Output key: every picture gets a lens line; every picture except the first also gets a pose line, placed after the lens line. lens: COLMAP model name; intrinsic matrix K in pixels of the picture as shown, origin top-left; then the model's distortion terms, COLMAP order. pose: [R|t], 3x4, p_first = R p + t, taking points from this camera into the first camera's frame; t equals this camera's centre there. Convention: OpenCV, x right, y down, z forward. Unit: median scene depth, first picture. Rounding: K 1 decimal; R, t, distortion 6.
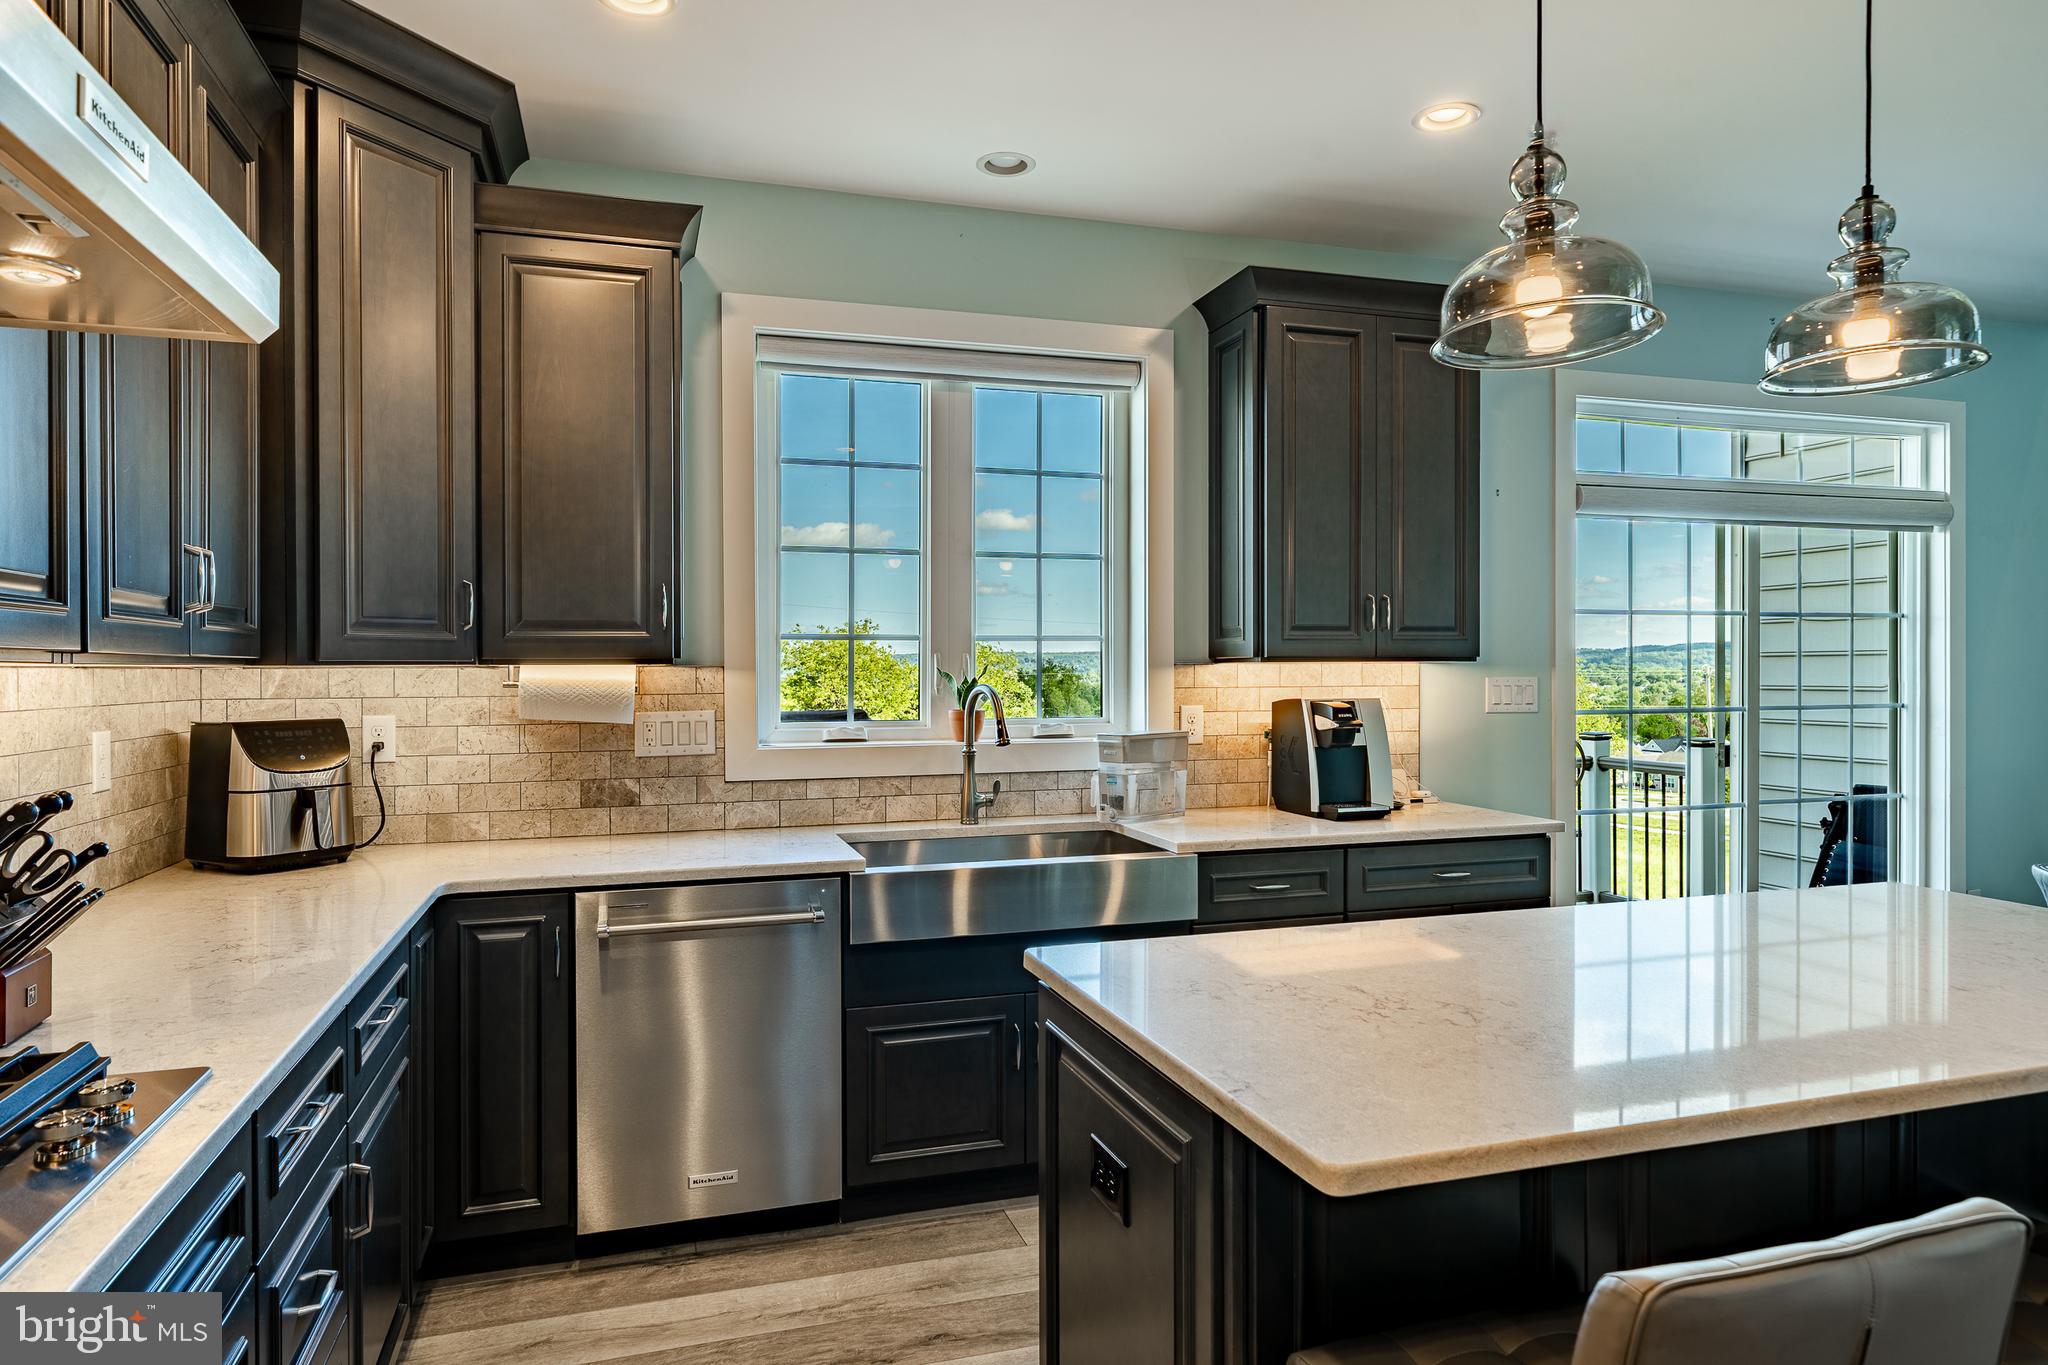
lens RADIAL K [[1206.8, 0, 1018.7], [0, 1206.8, 676.9], [0, 0, 1]] dist [0.001694, 0.000311]
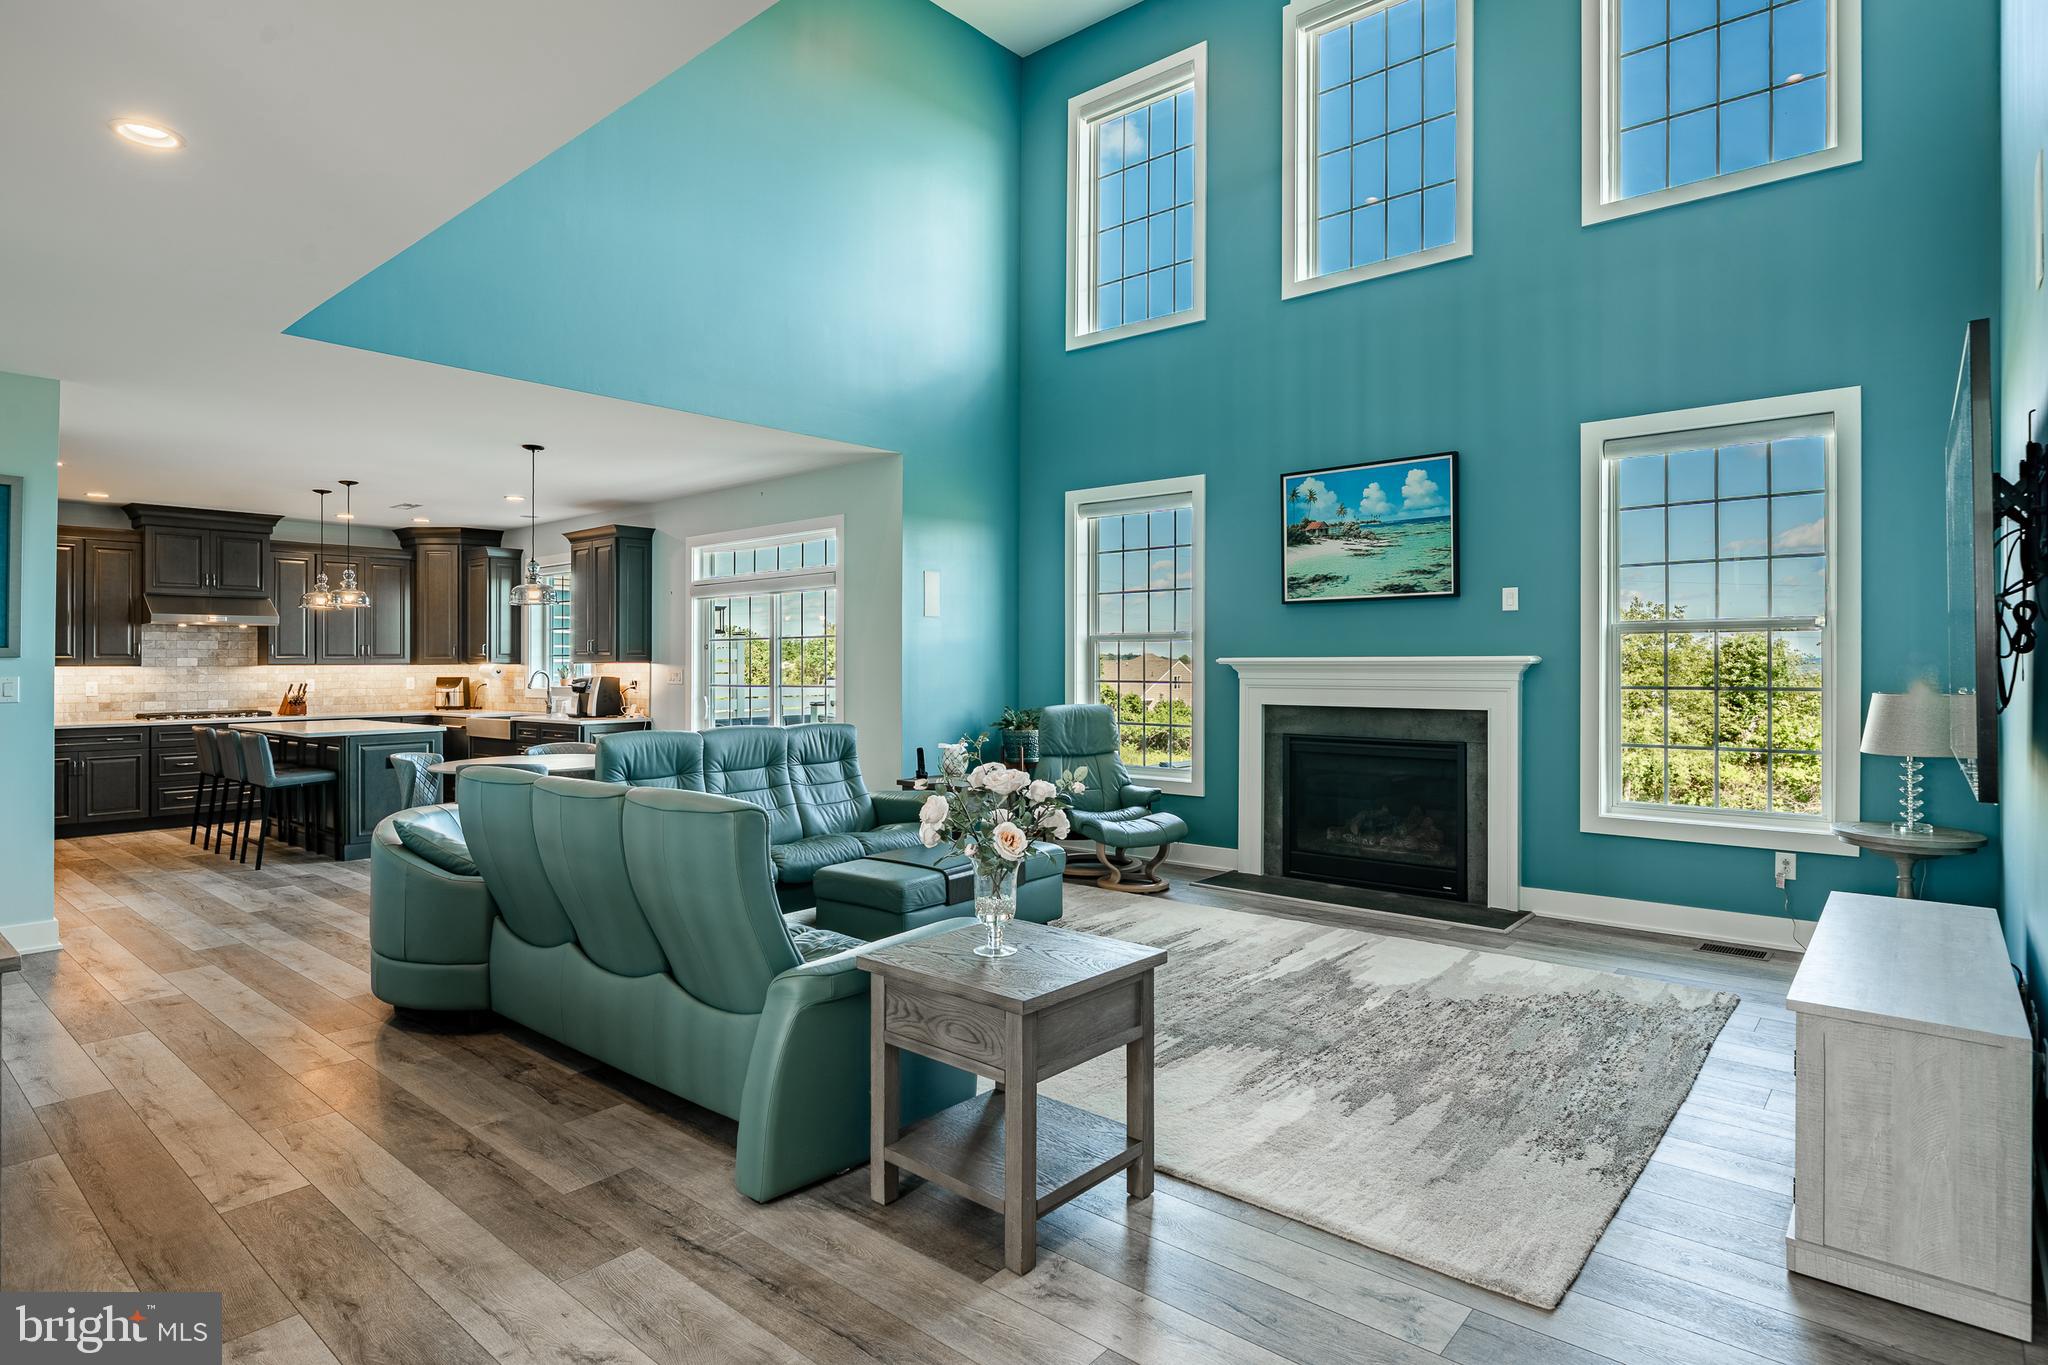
lens RADIAL K [[1085.1, 0, 1016.3], [0, 1085.1, 661.4], [0, 0, 1]] dist [-0.001194, -0.001161]
pose [[0.531890, -0.000895, -0.846813, 3.222080], [-0.002963, 0.999991, -0.002918, -0.013664], [0.846809, 0.004061, 0.531882, 0.532436]]
